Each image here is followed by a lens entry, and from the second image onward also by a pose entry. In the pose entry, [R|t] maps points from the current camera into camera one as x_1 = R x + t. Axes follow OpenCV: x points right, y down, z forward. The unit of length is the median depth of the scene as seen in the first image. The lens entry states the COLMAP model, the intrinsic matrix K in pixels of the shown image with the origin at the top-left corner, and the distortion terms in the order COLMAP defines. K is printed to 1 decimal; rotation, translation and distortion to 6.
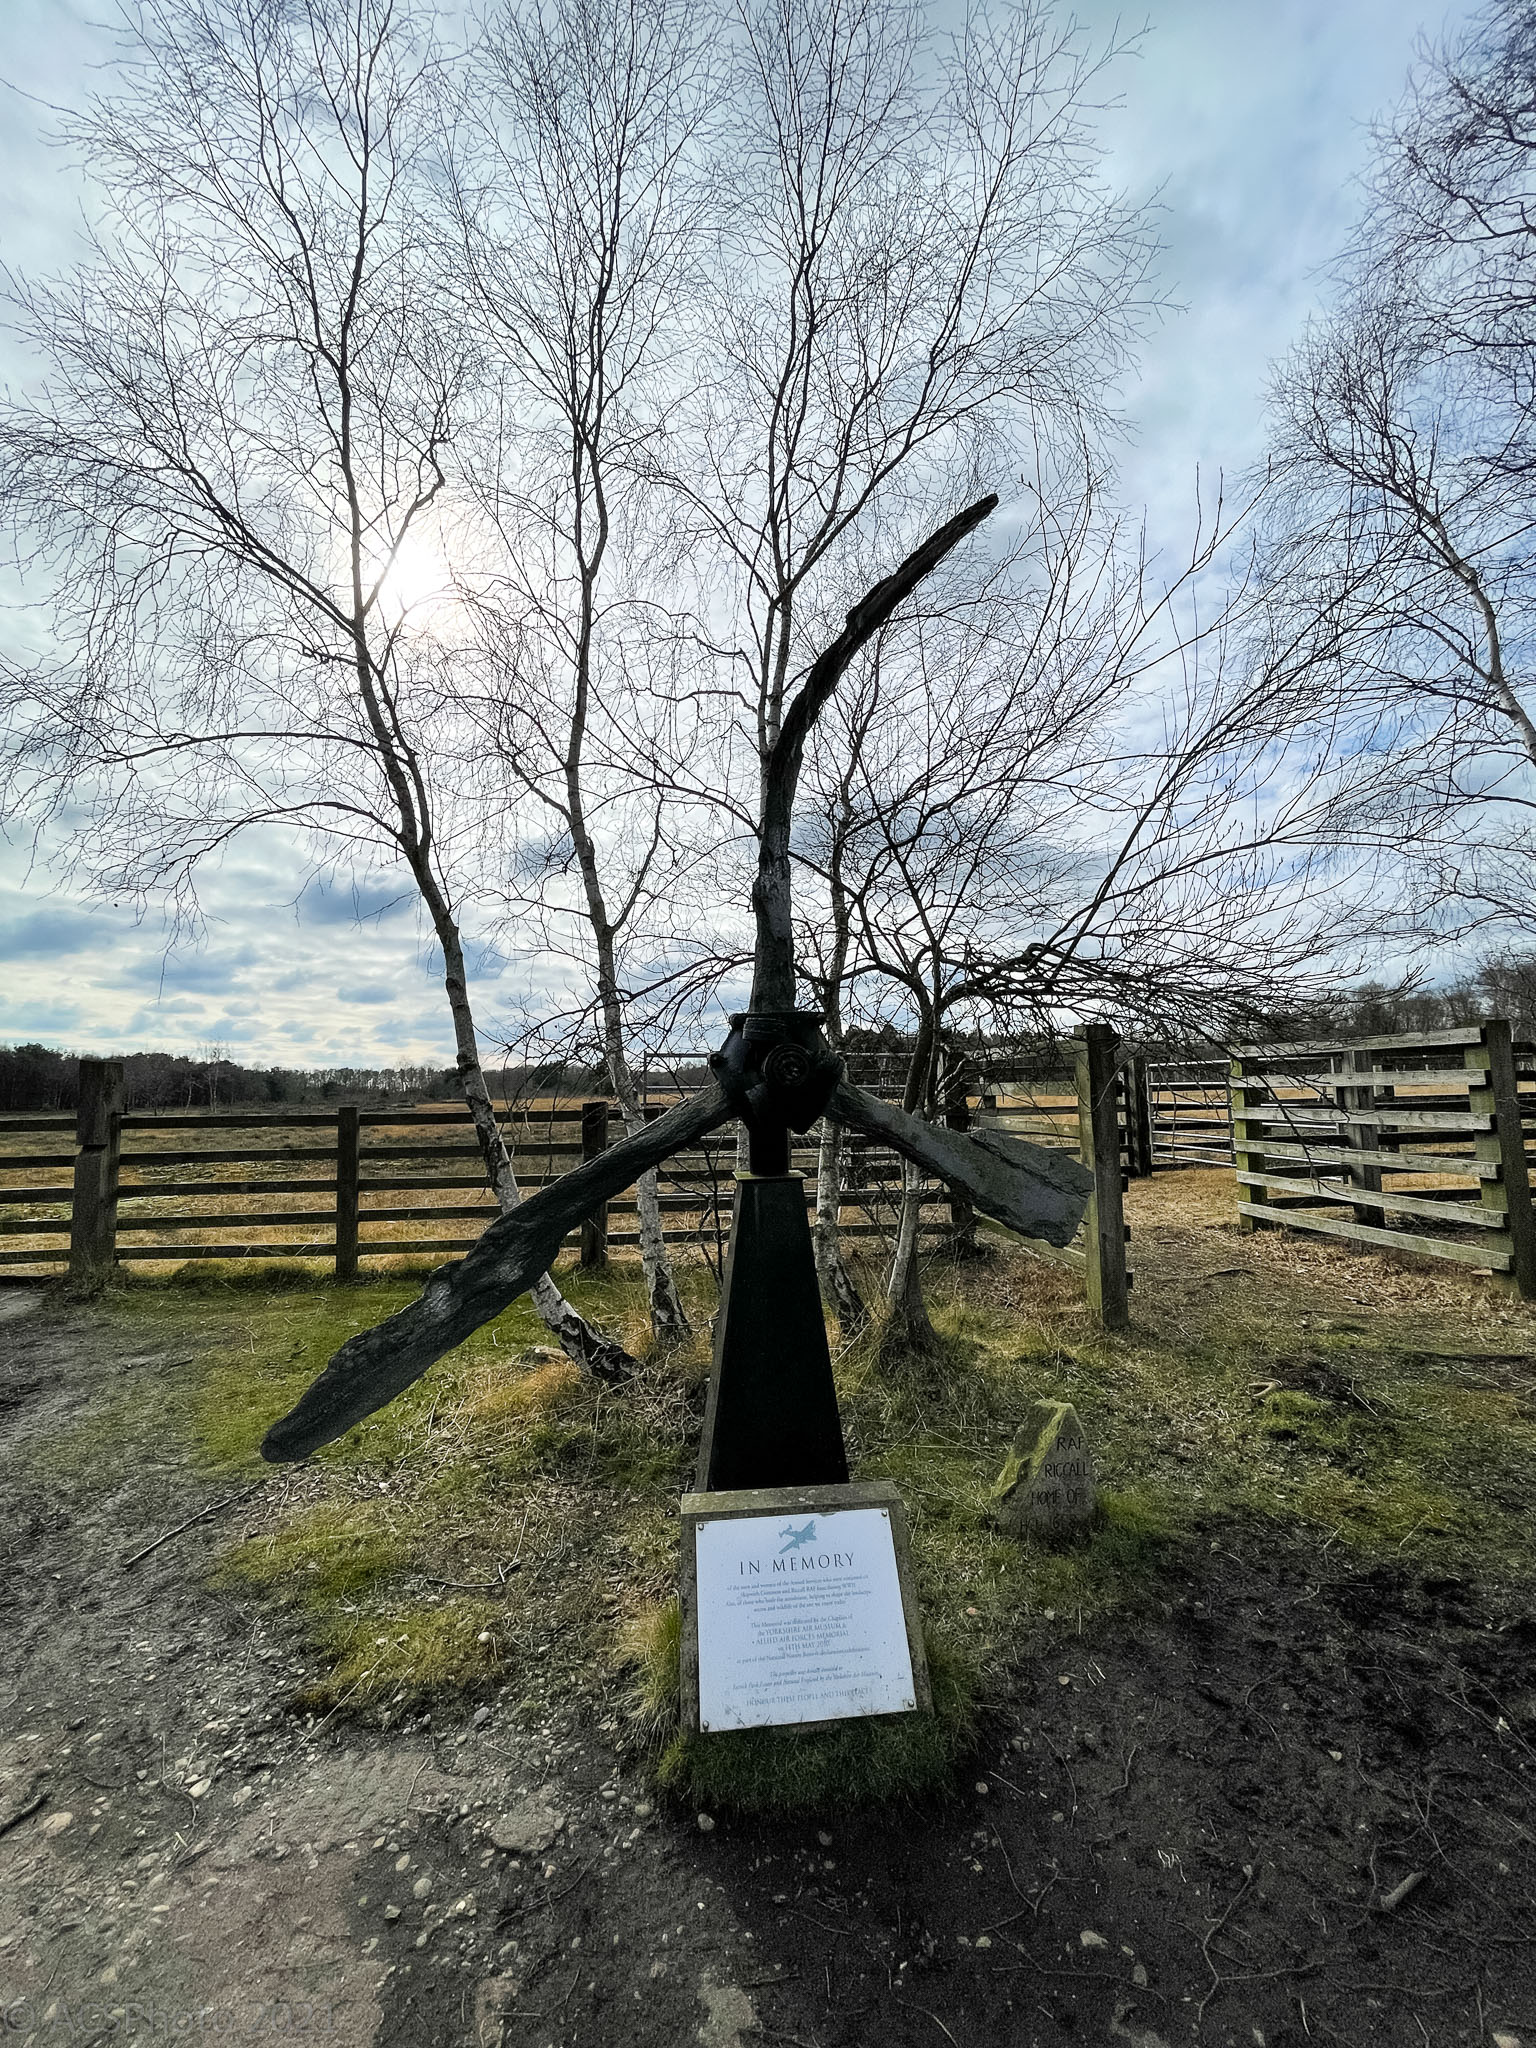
lens RADIAL K [[830.7, 0, 763.9], [0, 830.7, 1017.0], [0, 0, 1]] dist [-0.009584, -0.000034]
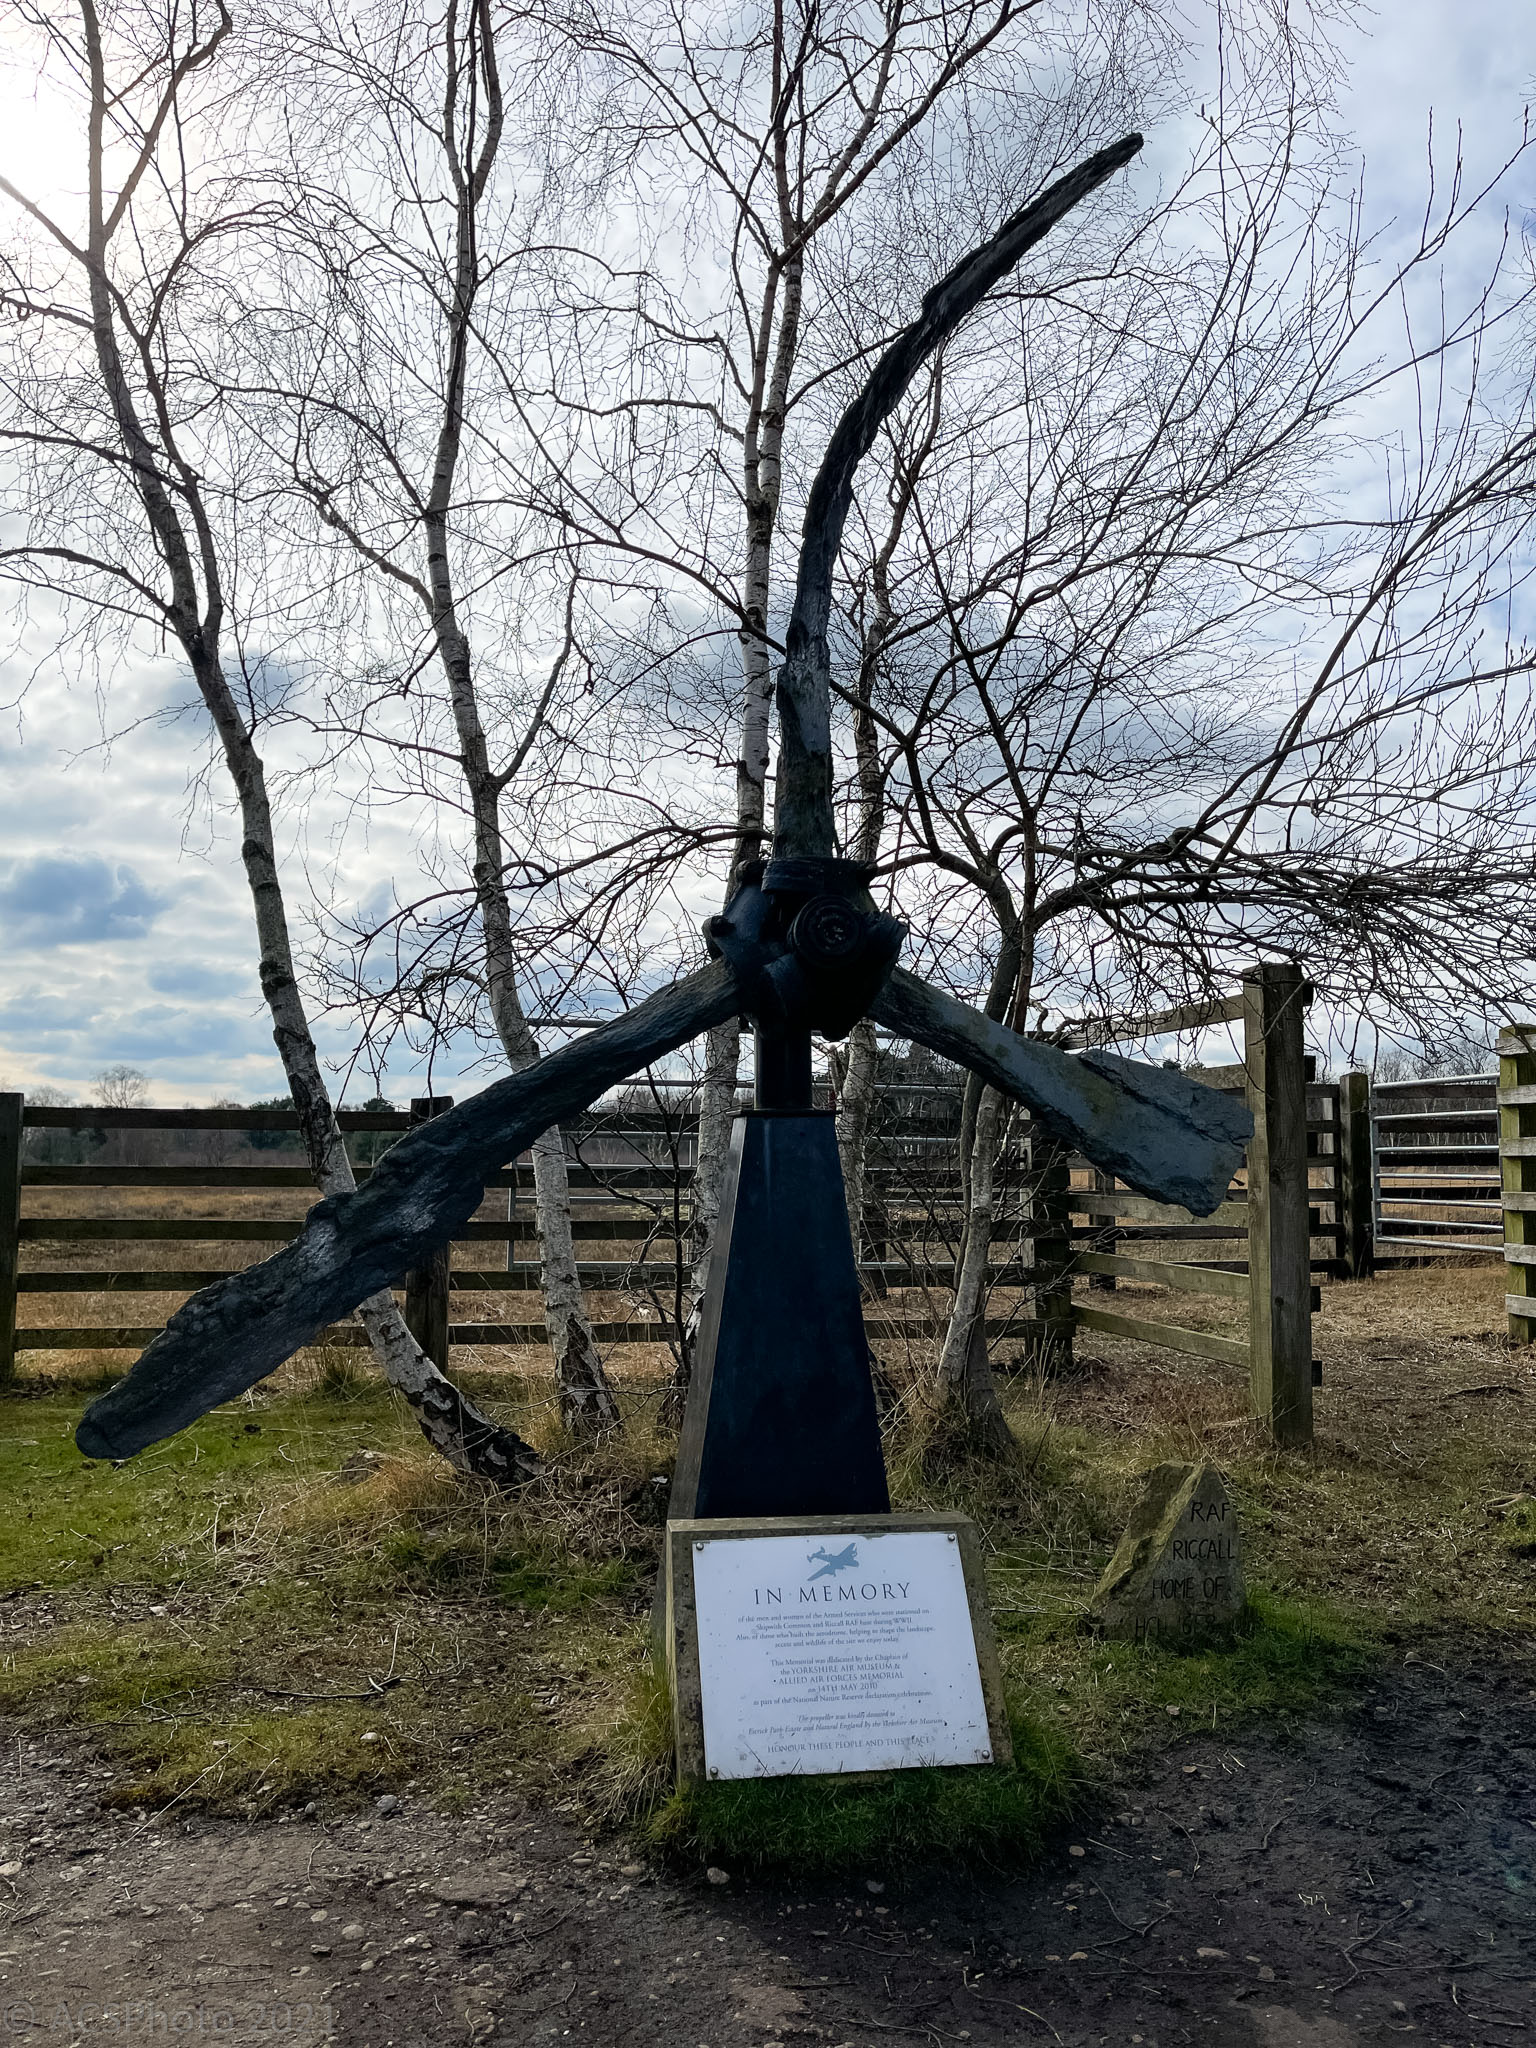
lens RADIAL K [[1562.3, 0, 768.0], [0, 1562.3, 1024.0], [0, 0, 1]] dist [-0.045129, 0.065283]
pose [[0.998207, 0.028181, 0.052808, -0.062158], [-0.028172, 0.999603, -0.000916, 0.098376], [-0.052813, -0.000574, 0.998604, -0.219390]]
